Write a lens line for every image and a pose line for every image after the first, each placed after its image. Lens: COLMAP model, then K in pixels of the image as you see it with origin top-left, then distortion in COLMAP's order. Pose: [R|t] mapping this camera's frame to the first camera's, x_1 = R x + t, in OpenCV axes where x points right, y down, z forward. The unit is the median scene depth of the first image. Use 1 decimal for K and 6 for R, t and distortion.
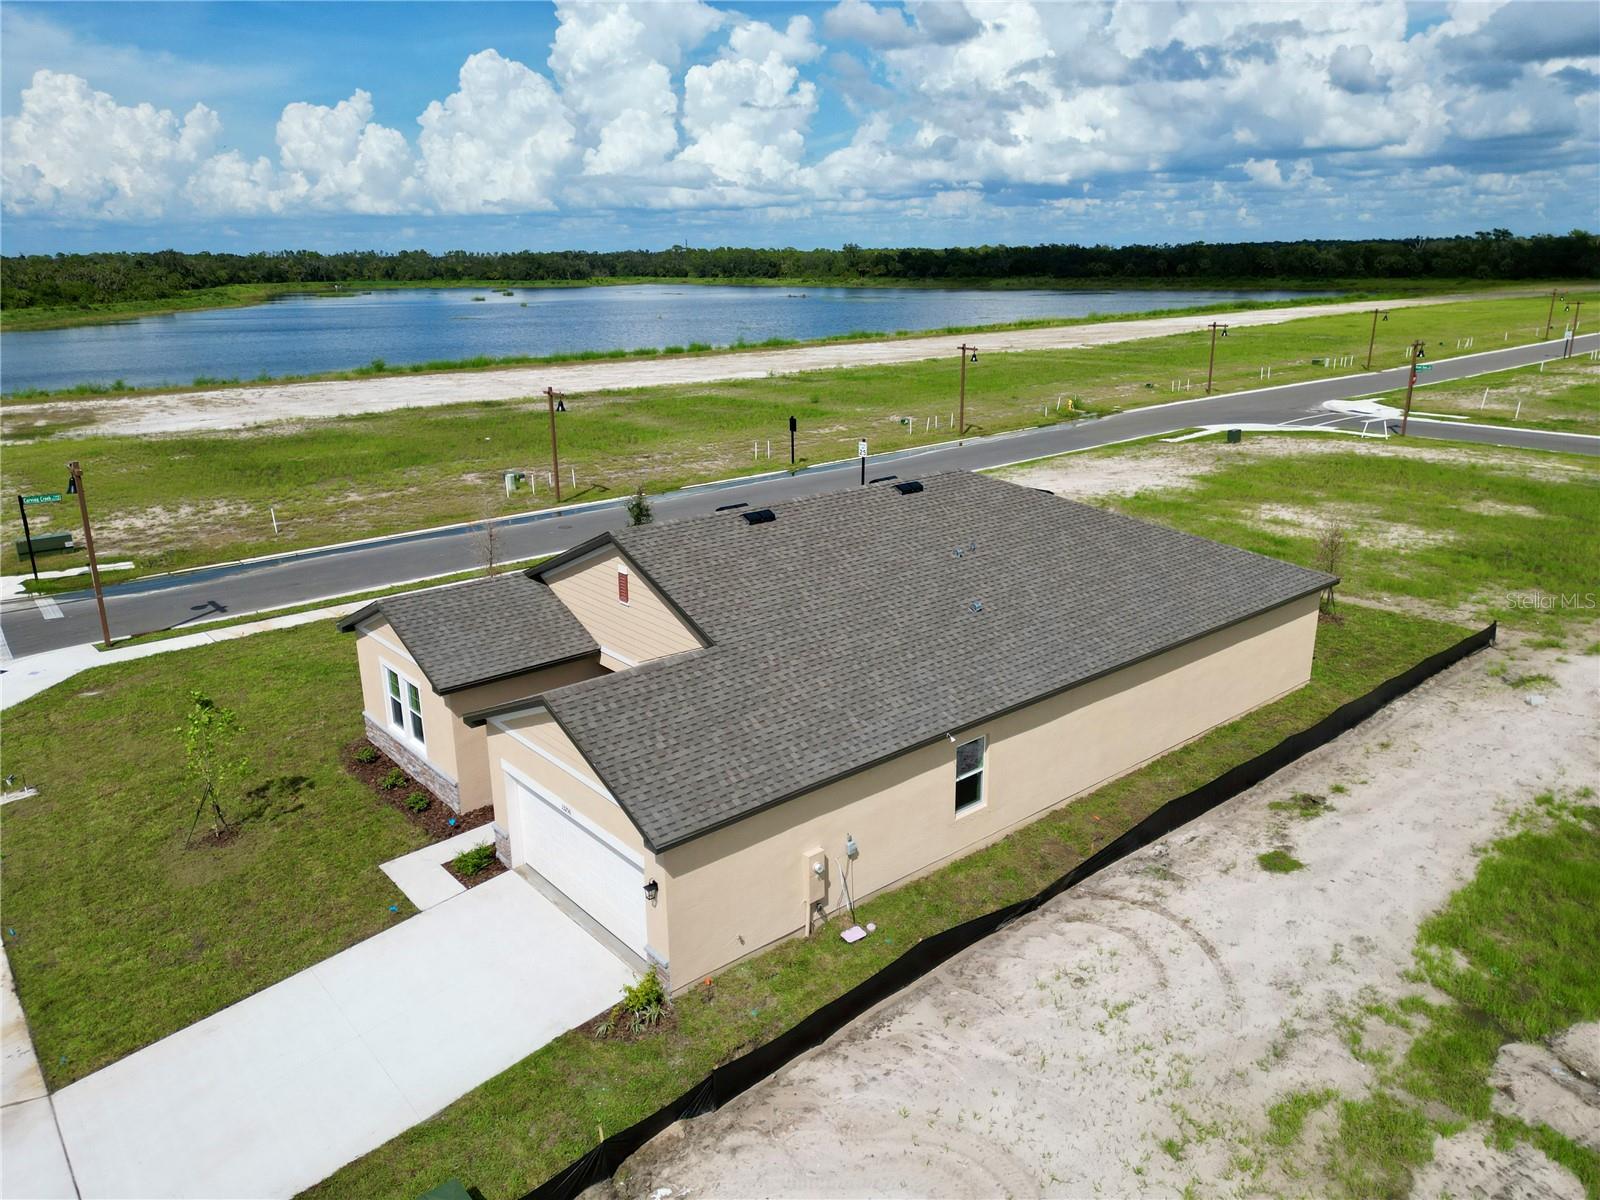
lens RADIAL K [[1120.3, 0, 797.0], [0, 1120.3, 598.6], [0, 0, 1]] dist [0.069780, -0.071753]
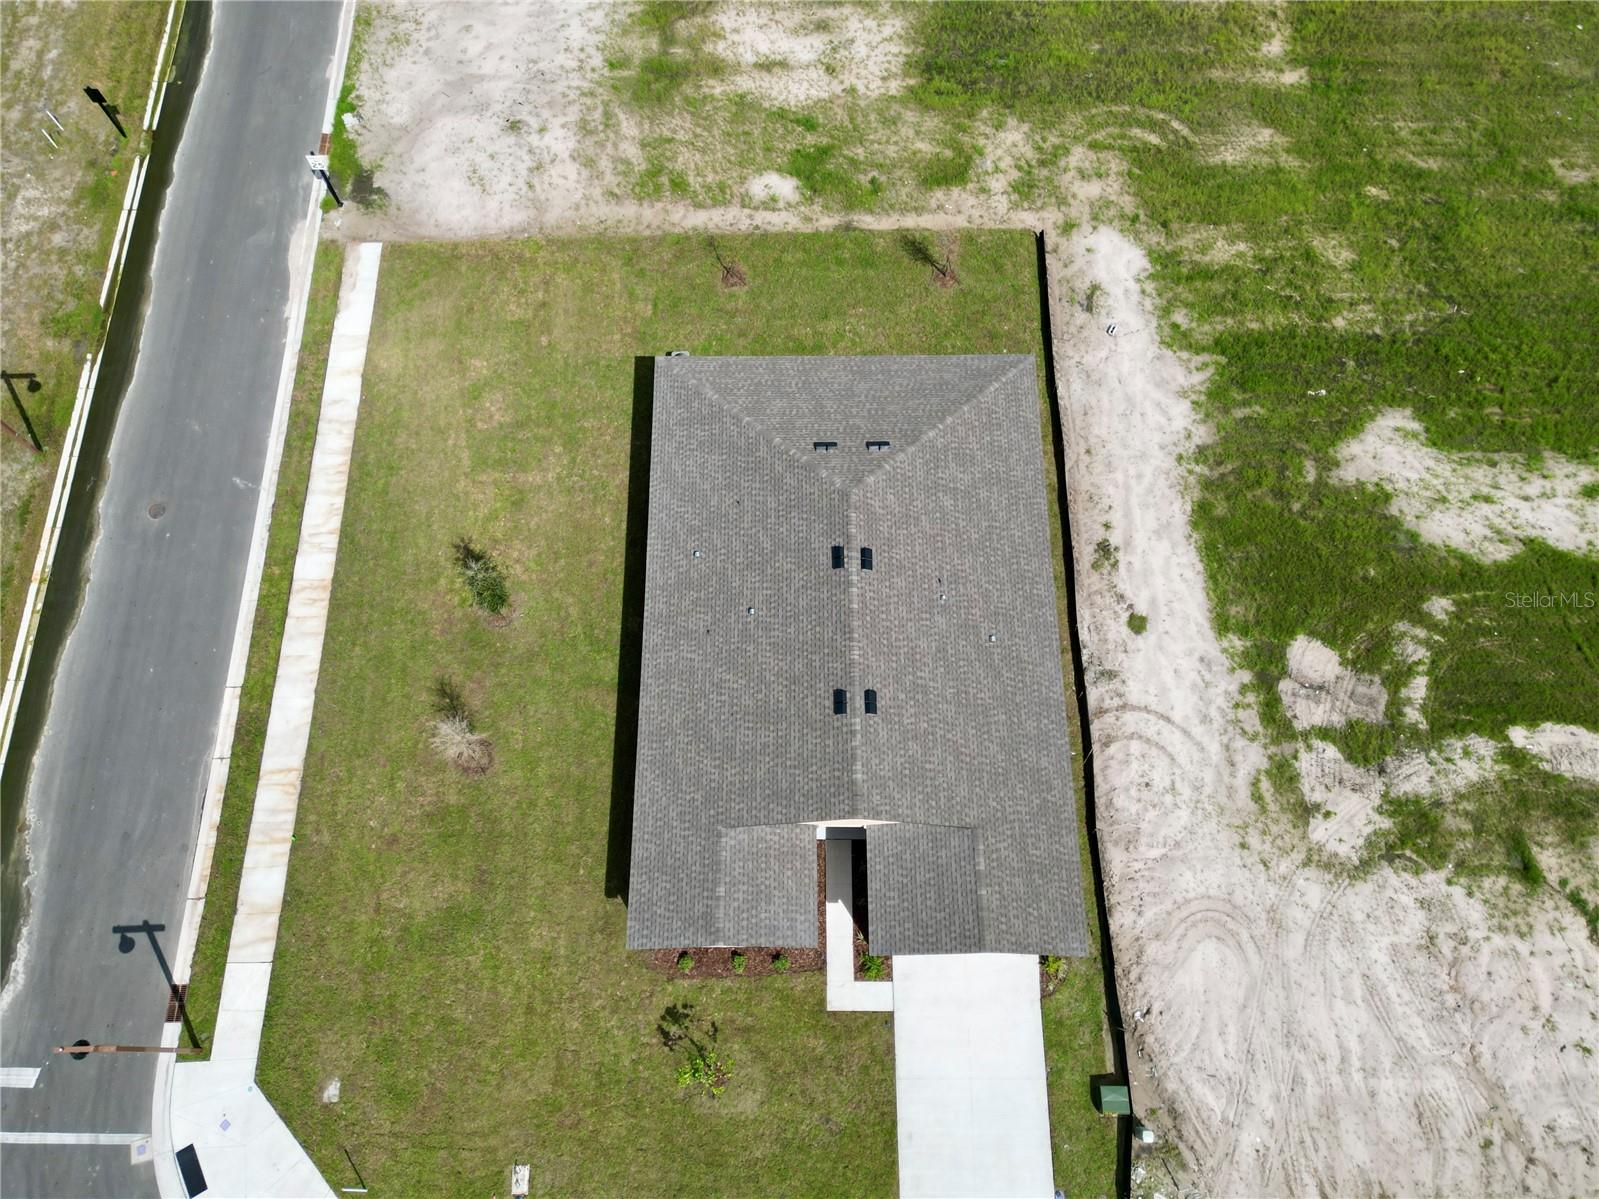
lens RADIAL K [[1115.1, 0, 796.7], [0, 1115.1, 605.6], [0, 0, 1]] dist [0.062109, -0.054776]
pose [[0.644596, -0.713411, 0.274847, -0.403204], [0.218963, 0.516714, 0.827684, -1.354105], [-0.732497, -0.473340, 0.489282, 0.481478]]
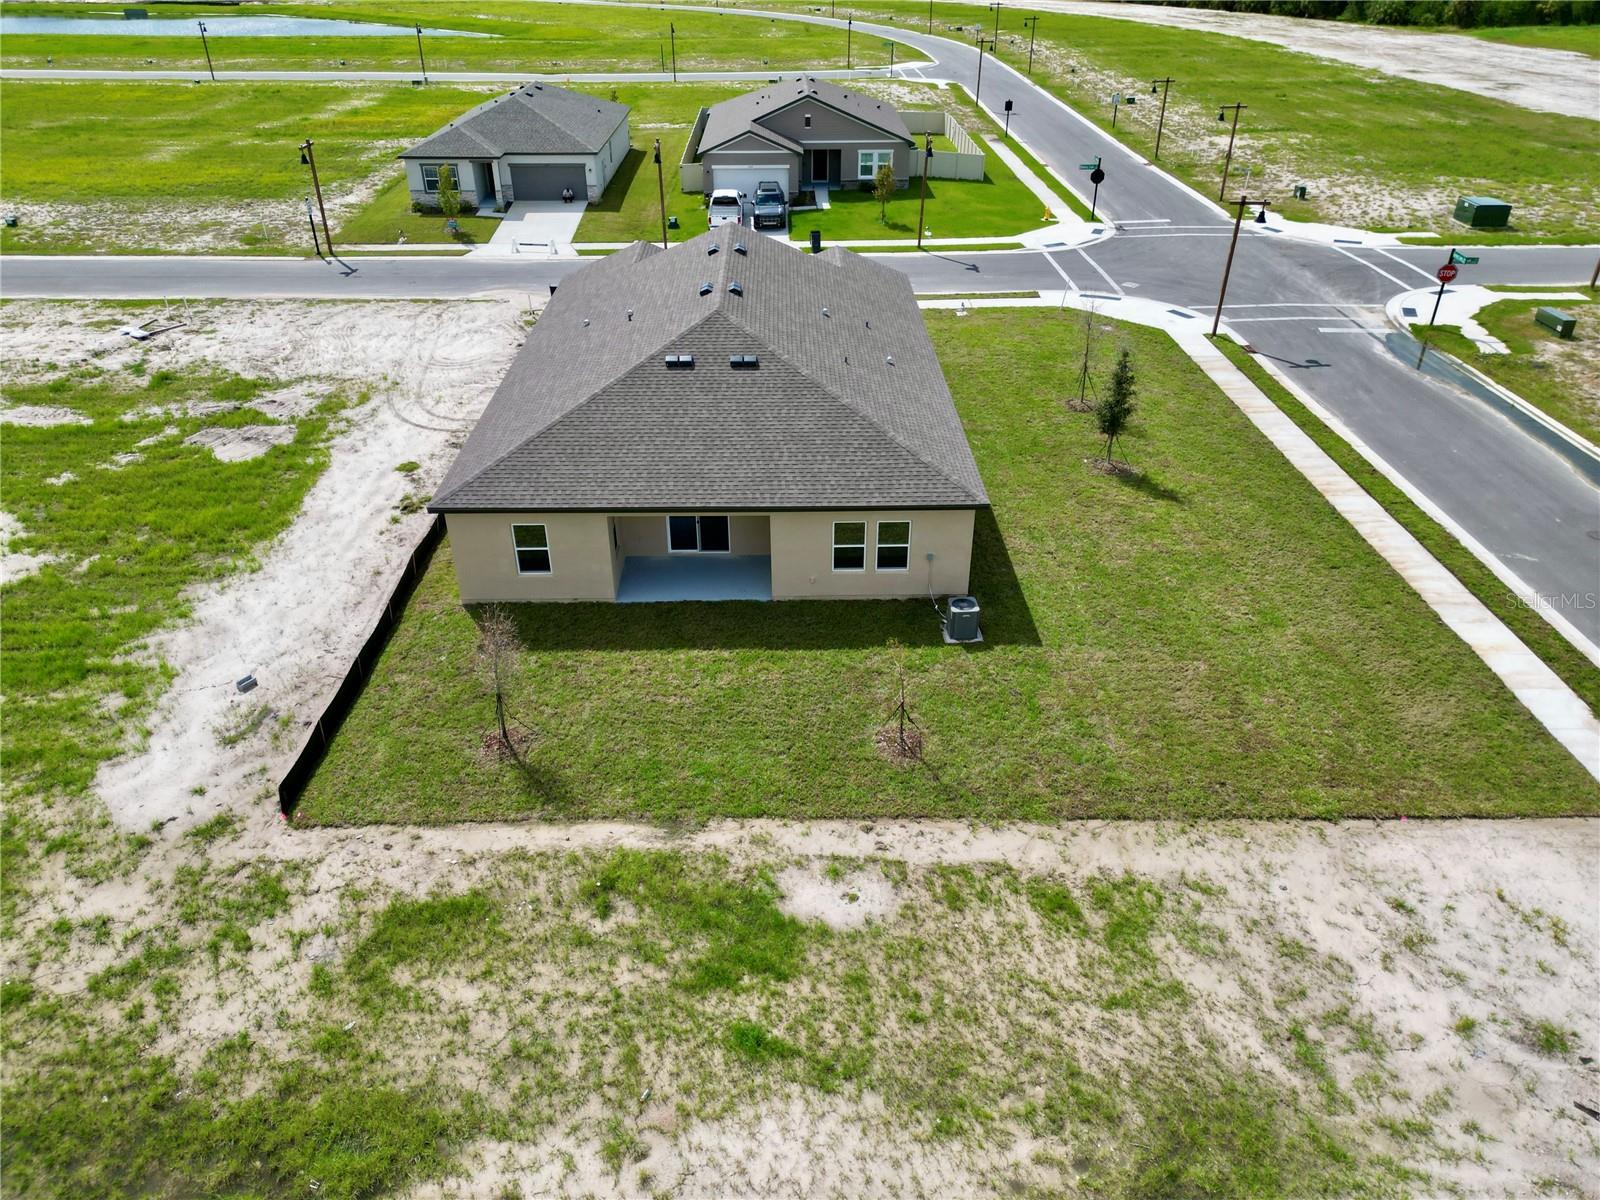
lens RADIAL K [[1115.8, 0, 797.2], [0, 1115.8, 606.1], [0, 0, 1]] dist [0.062109, -0.054776]
pose [[-0.634044, 0.416092, -0.651810, 1.166804], [-0.213743, 0.715759, 0.664833, -0.818428], [0.743171, 0.560853, -0.364886, 2.033294]]
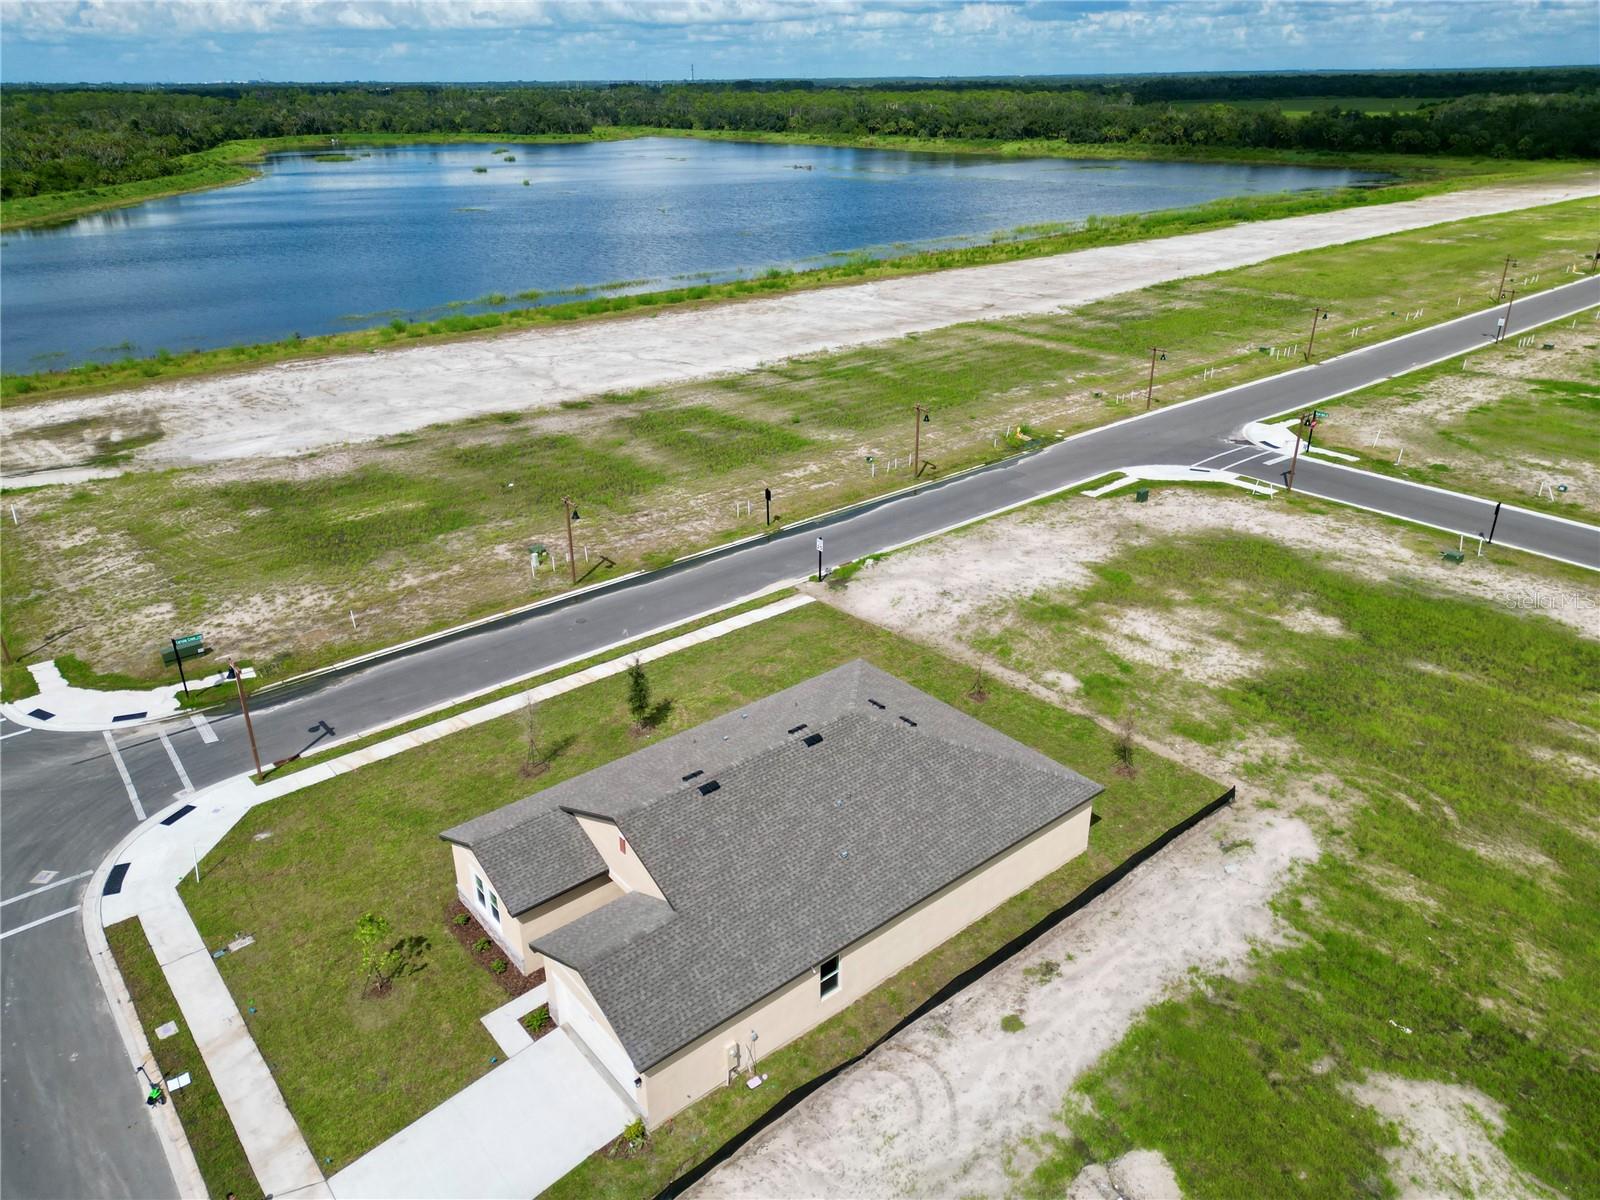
lens RADIAL K [[1115.8, 0, 797.2], [0, 1115.8, 606.1], [0, 0, 1]] dist [0.062109, -0.054776]
pose [[0.999944, 0.007336, -0.007574, 0.104628], [-0.006176, 0.989670, 0.143230, -0.580975], [0.008547, -0.143175, 0.989660, -0.537476]]
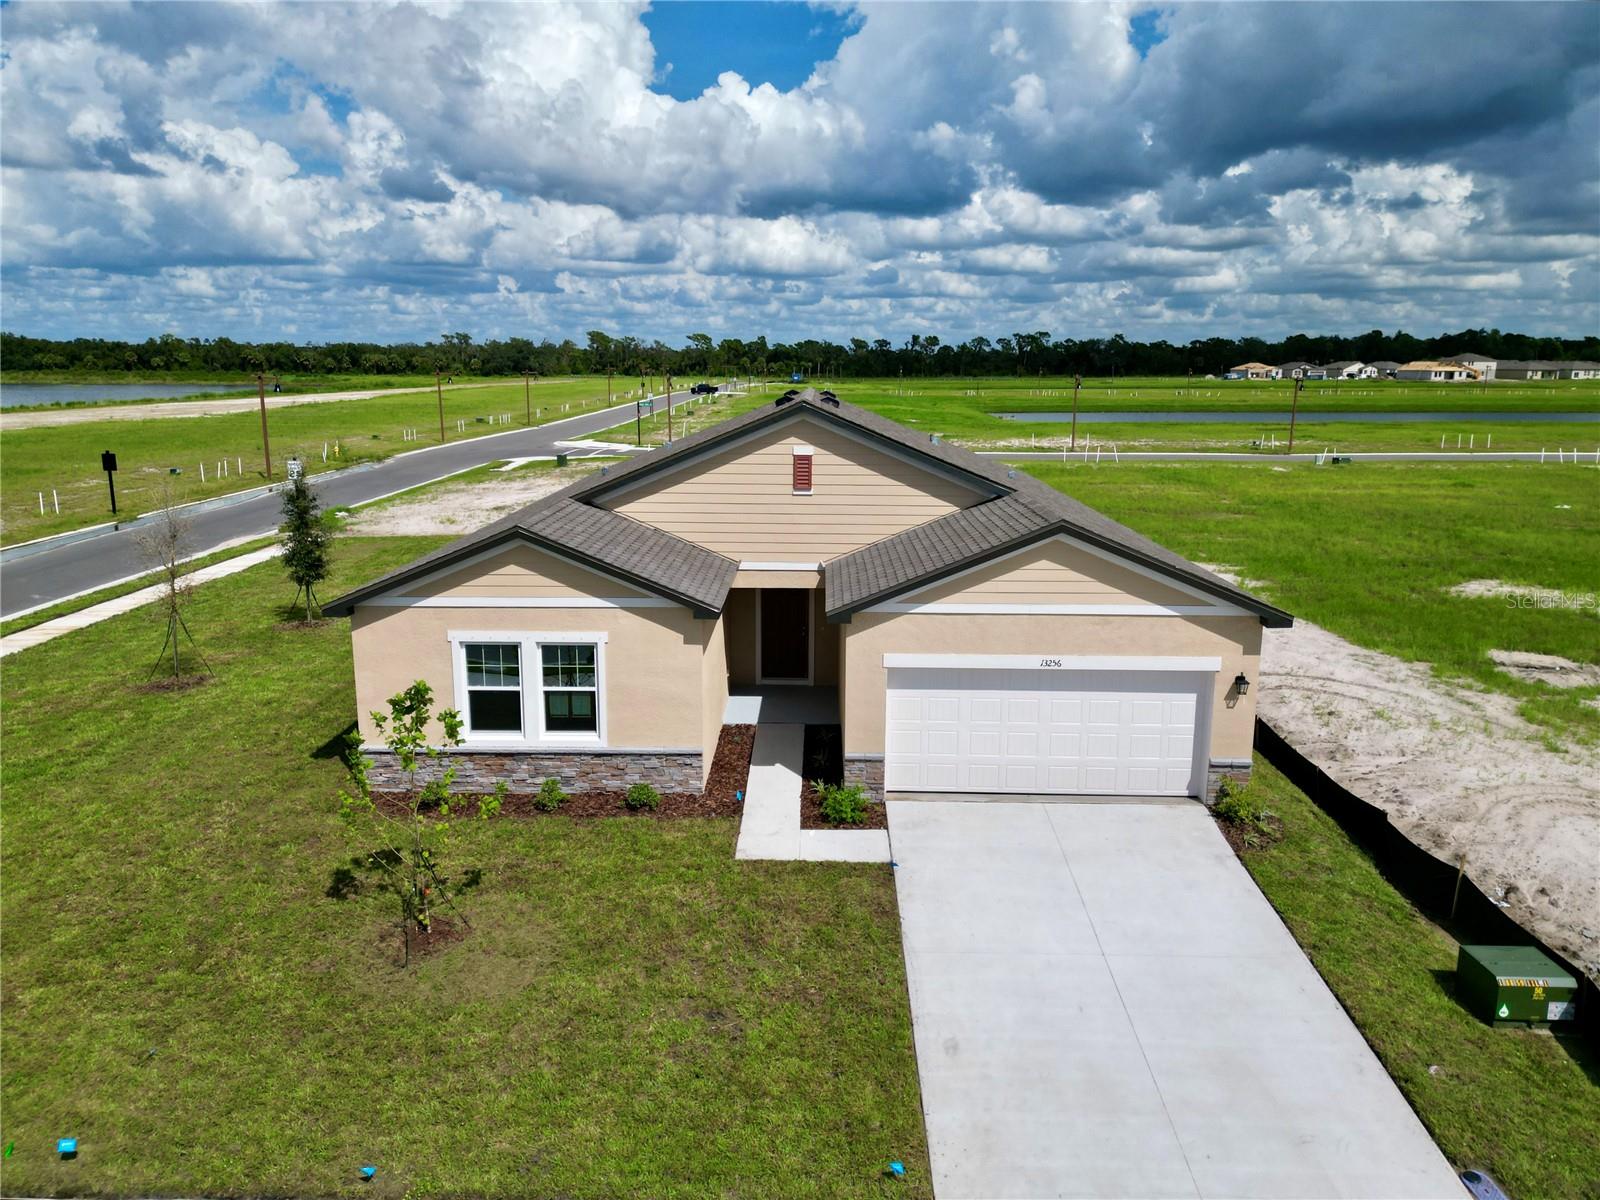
lens RADIAL K [[1149.0, 0, 800.5], [0, 1149.0, 590.1], [0, 0, 1]] dist [0.069341, -0.067096]
pose [[0.659587, -0.131235, 0.740083, -0.799872], [0.205171, 0.978682, -0.009311, 0.082936], [-0.723084, 0.157985, 0.672451, 0.439544]]
